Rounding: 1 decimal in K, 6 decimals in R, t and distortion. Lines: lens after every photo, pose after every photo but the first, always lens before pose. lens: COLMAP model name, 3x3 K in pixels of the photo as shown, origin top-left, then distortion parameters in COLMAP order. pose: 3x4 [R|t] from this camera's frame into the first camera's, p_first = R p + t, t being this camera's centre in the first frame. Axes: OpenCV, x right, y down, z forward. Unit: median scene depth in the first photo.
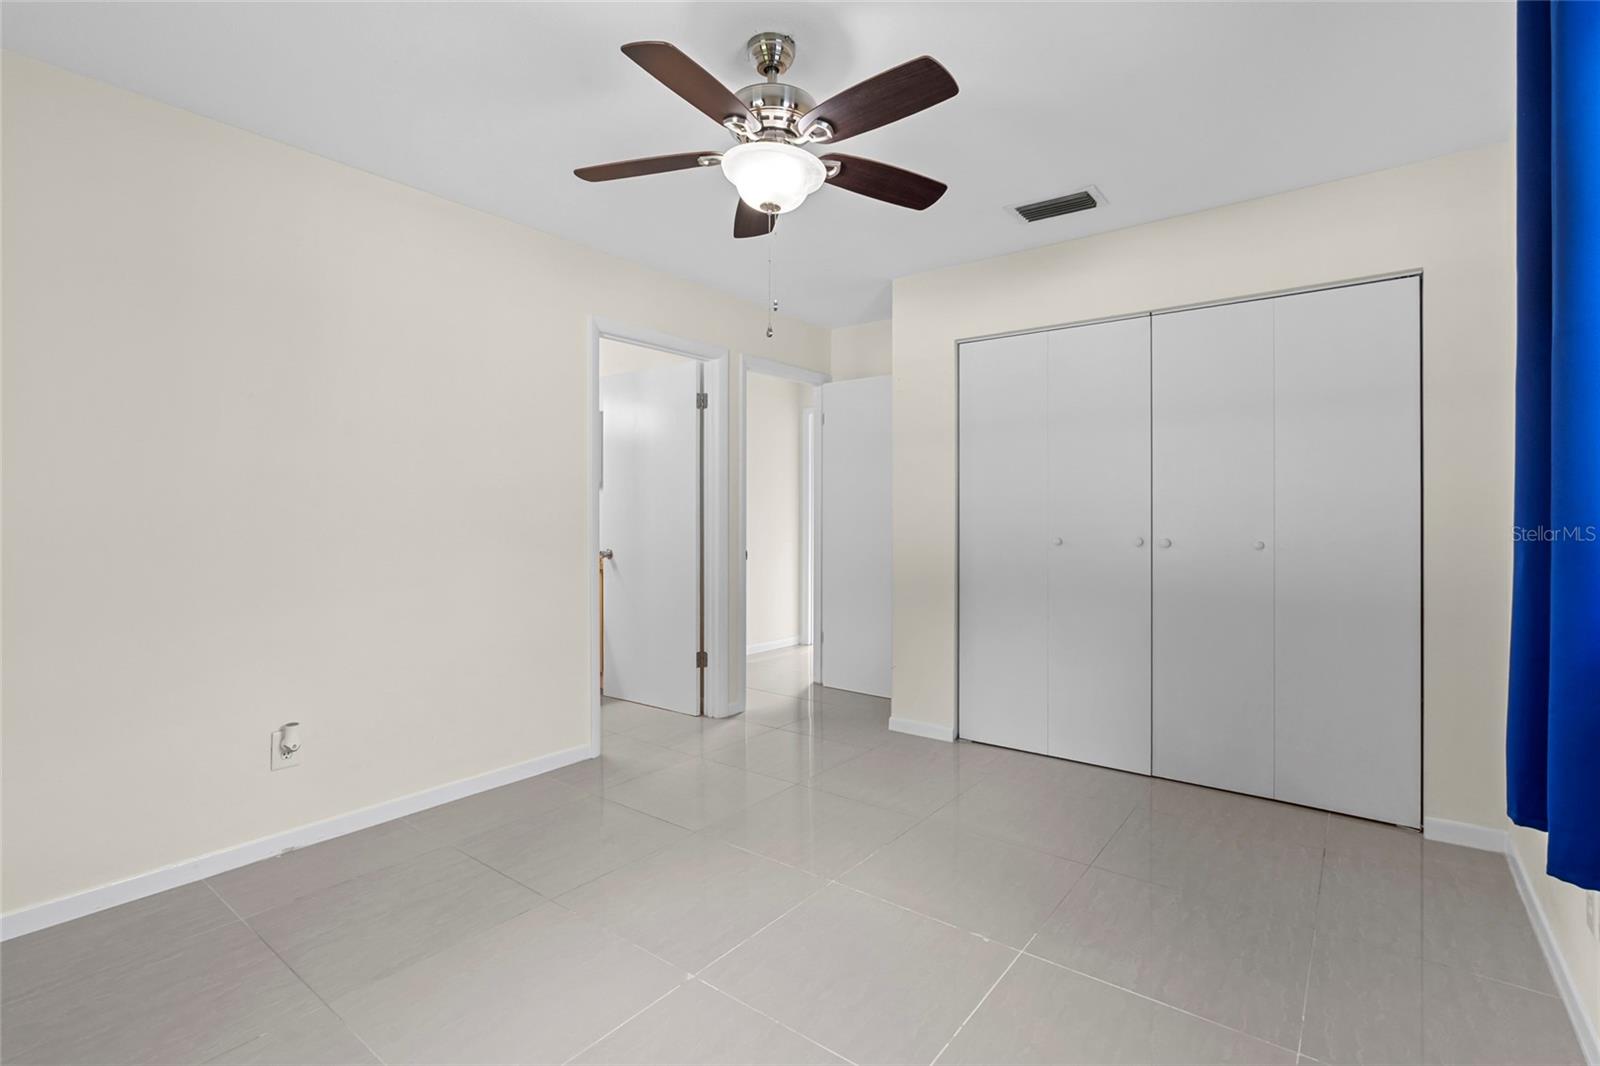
lens RADIAL K [[731.1, 0, 806.2], [0, 731.1, 533.5], [0, 0, 1]] dist [-0.000776, 0.000686]
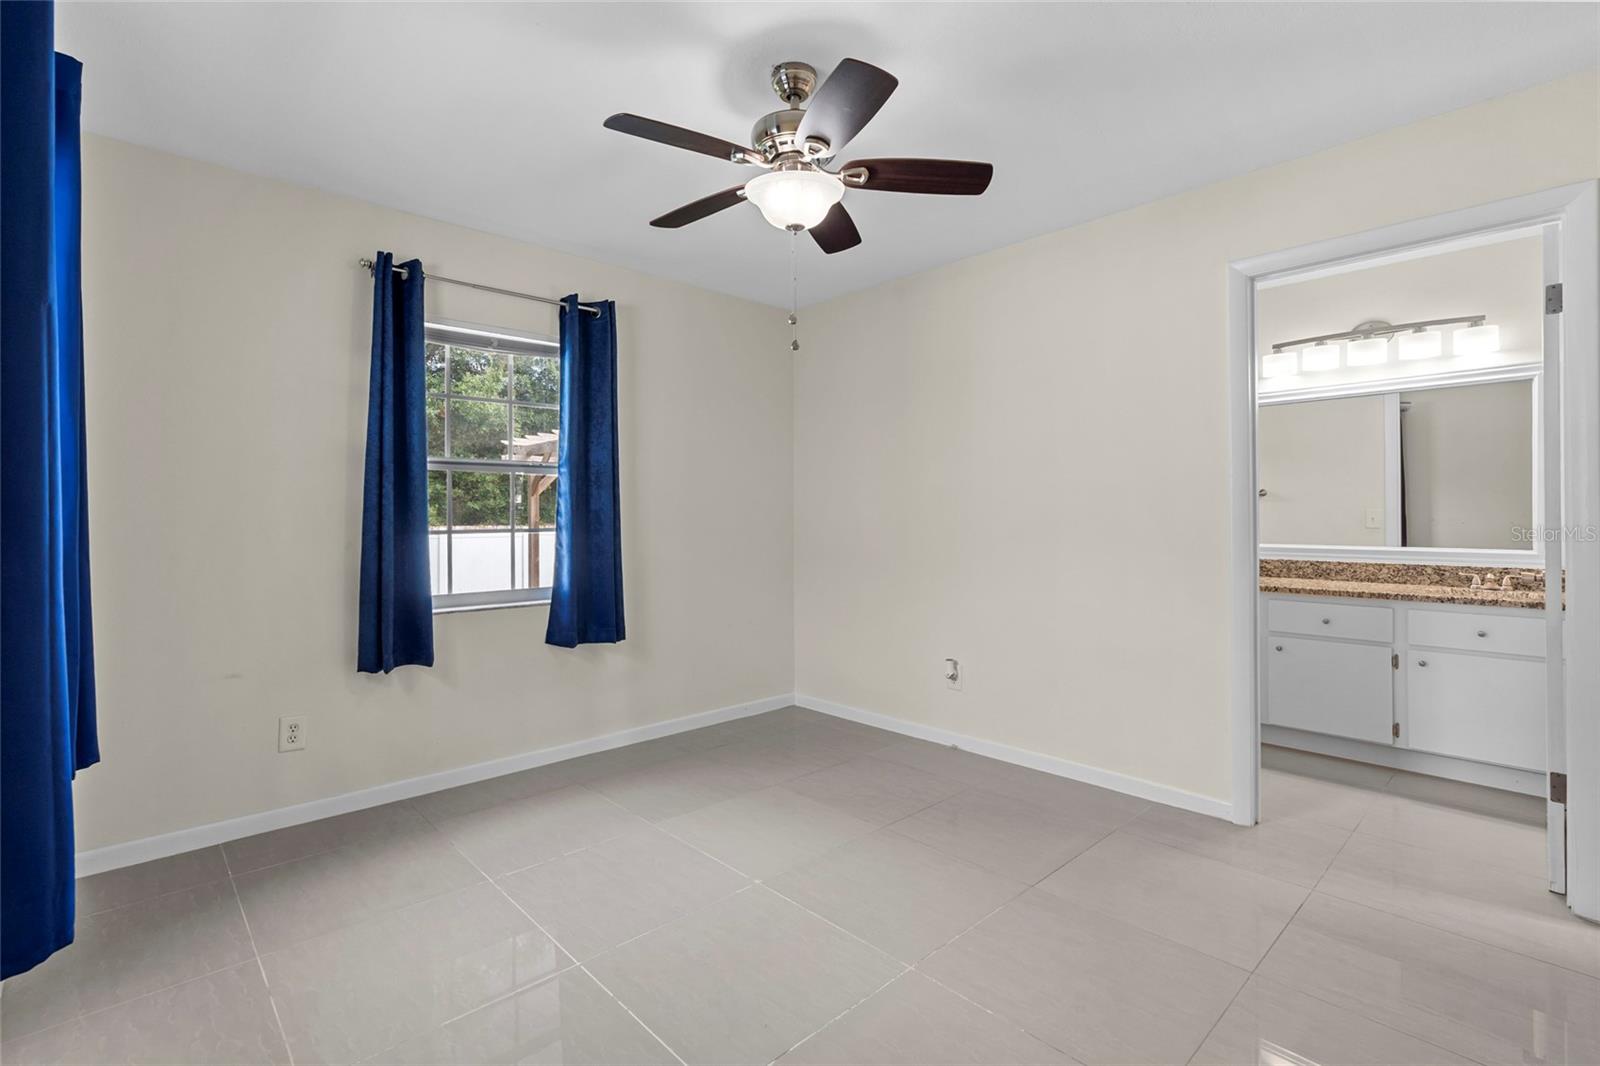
lens RADIAL K [[731.1, 0, 806.2], [0, 731.1, 533.5], [0, 0, 1]] dist [-0.000776, 0.000686]
pose [[-0.176603, 0.018257, -0.984113, 0.649166], [-0.008334, 0.999764, 0.020043, -0.022449], [0.984247, 0.011741, -0.176410, 0.776878]]
